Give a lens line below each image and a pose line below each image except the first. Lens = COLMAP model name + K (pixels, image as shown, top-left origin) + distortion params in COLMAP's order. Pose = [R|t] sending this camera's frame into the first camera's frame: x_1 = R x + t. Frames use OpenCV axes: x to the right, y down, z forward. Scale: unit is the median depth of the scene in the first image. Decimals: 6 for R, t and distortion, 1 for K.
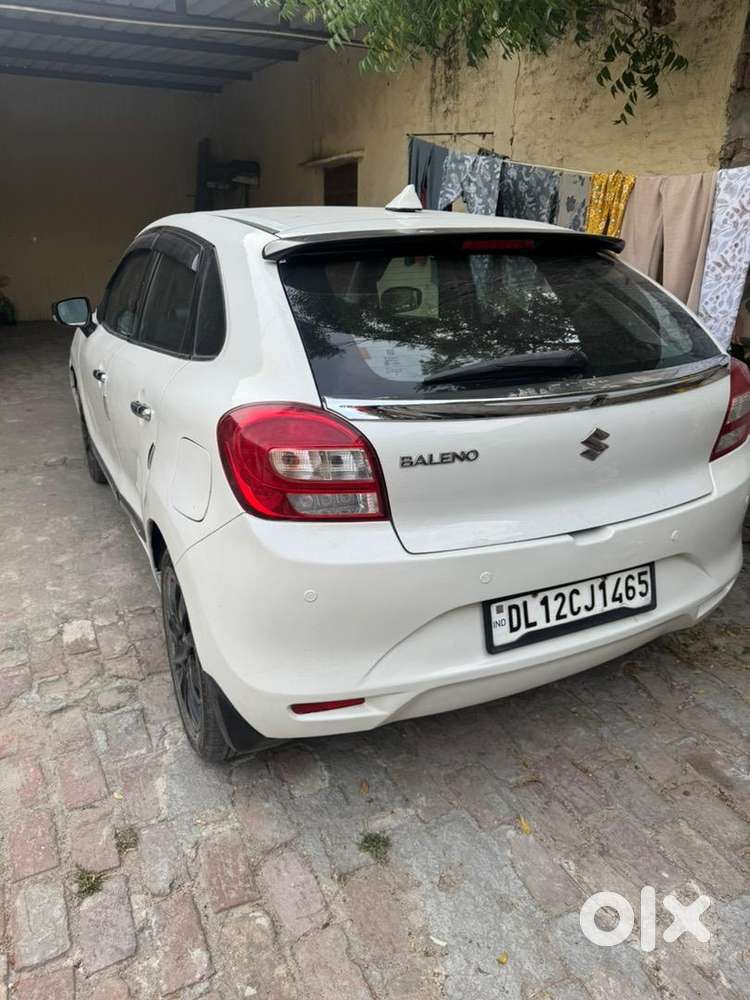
lens RADIAL K [[708.2, 0, 380.8], [0, 708.2, 504.1], [0, 0, 1]] dist [0.003625, -0.008385]
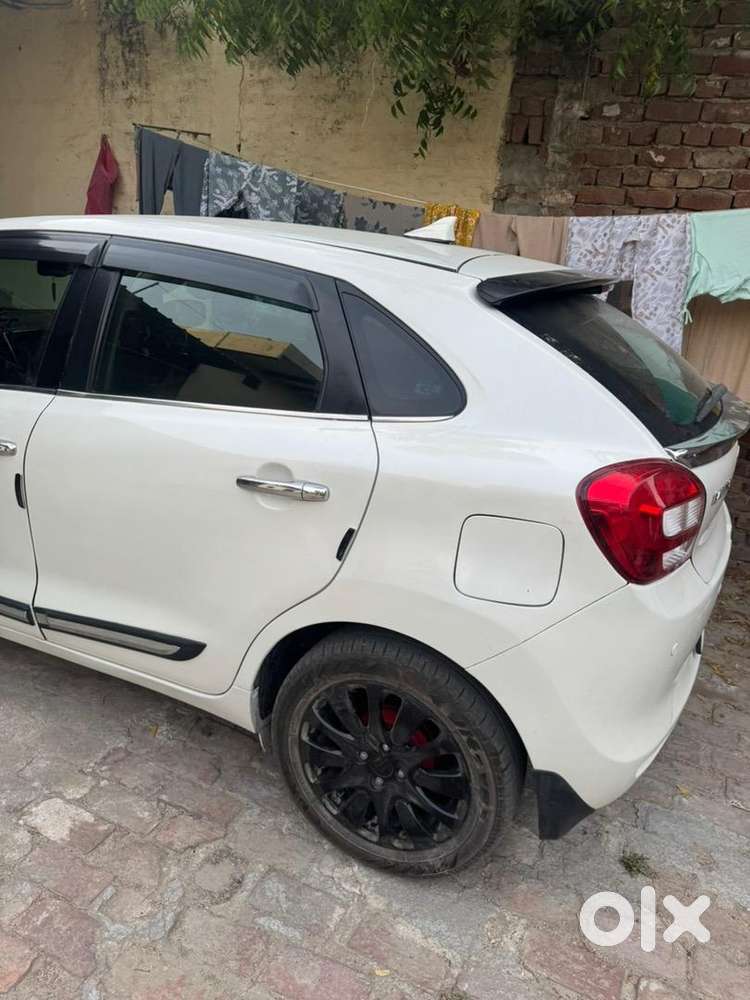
lens RADIAL K [[708.2, 0, 380.8], [0, 708.2, 504.1], [0, 0, 1]] dist [0.003625, -0.008385]
pose [[0.772146, -0.171289, 0.611924, -0.603575], [0.166434, 0.983882, 0.065395, -0.123524], [-0.613262, 0.051350, 0.788209, 0.272865]]
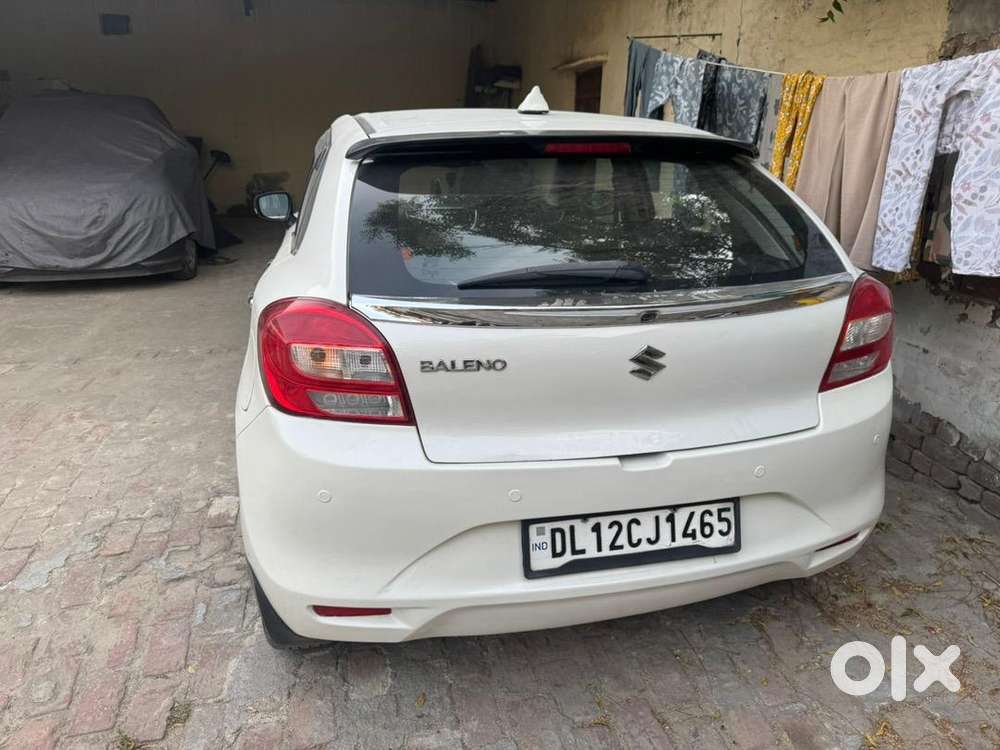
lens RADIAL K [[712.0, 0, 519.2], [0, 712.0, 374.6], [0, 0, 1]] dist [0.003325, -0.006092]
pose [[0.978193, 0.073739, -0.194168, 0.207485], [-0.081914, 0.996045, -0.034405, -0.015190], [0.190863, 0.049559, 0.980365, 0.042793]]
